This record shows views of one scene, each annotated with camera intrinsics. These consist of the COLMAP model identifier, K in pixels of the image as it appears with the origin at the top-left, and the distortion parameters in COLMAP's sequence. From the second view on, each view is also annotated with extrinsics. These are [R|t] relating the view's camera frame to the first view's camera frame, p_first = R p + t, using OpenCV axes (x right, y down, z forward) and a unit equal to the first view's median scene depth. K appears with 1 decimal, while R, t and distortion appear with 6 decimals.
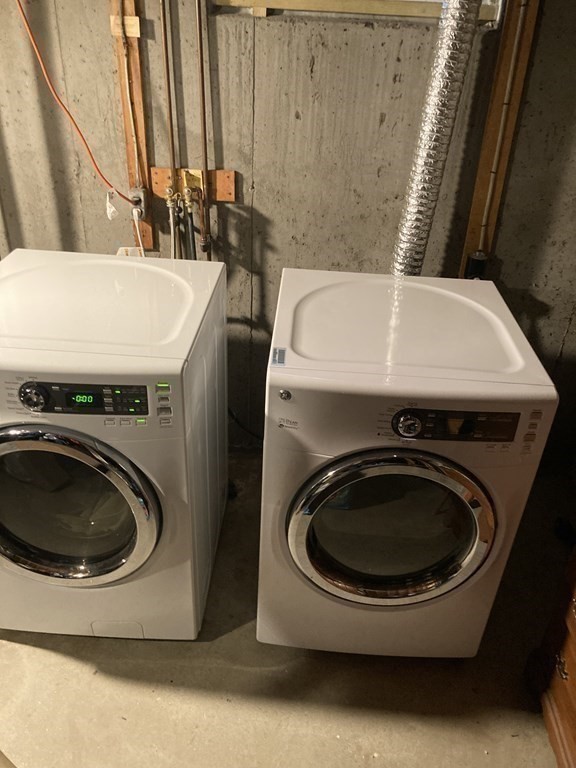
lens RADIAL K [[624.7, 0, 288.0], [0, 624.7, 384.0], [0, 0, 1]] dist [-0.029182, 0.092320]
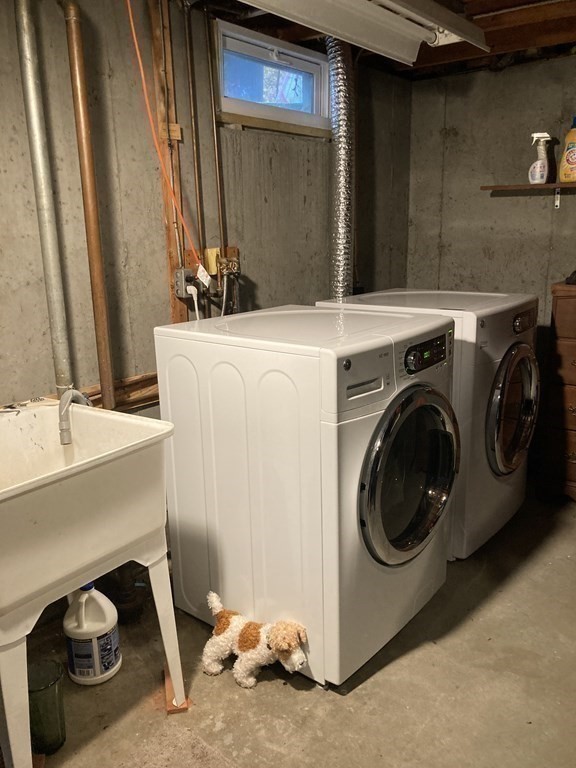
lens RADIAL K [[624.7, 0, 288.0], [0, 624.7, 384.0], [0, 0, 1]] dist [0.038723, -0.024741]
pose [[0.592805, -0.256382, 0.763446, -1.074980], [0.468948, 0.880572, -0.068416, 0.025755], [-0.654729, 0.398574, 0.642238, 0.272949]]
